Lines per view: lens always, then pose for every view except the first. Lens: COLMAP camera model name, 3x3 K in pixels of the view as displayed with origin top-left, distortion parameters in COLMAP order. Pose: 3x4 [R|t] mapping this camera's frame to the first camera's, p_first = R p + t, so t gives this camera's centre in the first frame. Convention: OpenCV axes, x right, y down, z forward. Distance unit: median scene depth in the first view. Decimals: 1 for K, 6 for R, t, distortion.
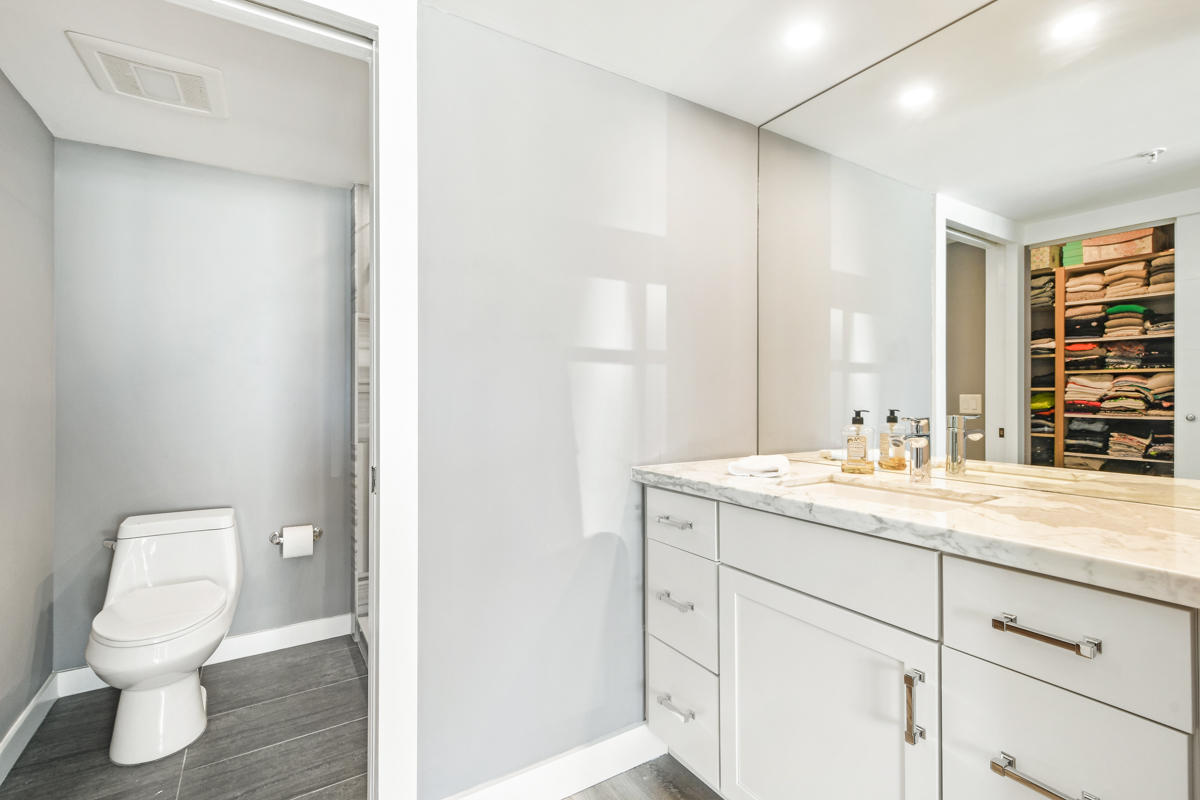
lens RADIAL K [[524.5, 0, 609.5], [0, 524.5, 397.3], [0, 0, 1]] dist [0.001083, 0.000765]
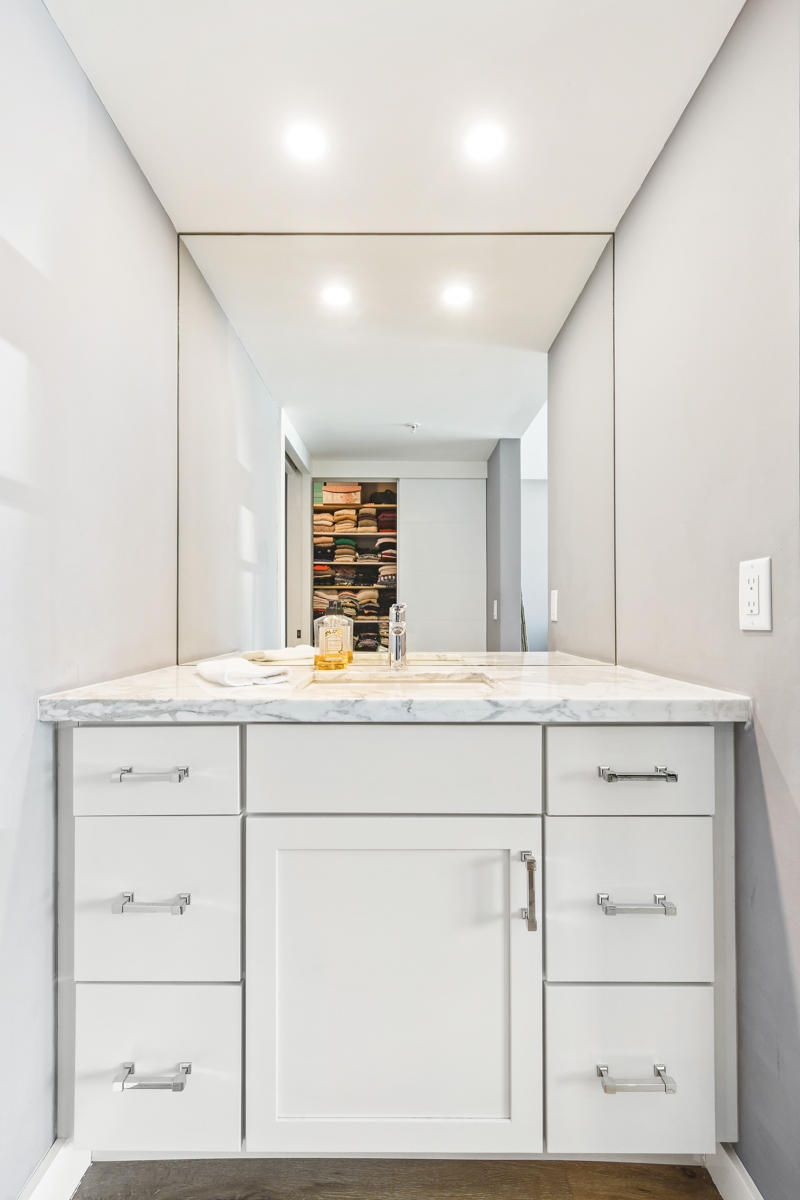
lens RADIAL K [[524.5, 0, 397.0], [0, 524.5, 606.9], [0, 0, 1]] dist [0.001083, 0.000765]
pose [[0.560218, 0.007506, 0.828311, -0.207454], [0.001800, 0.999946, -0.010279, 0.043680], [-0.828343, 0.007249, 0.560174, 0.375017]]
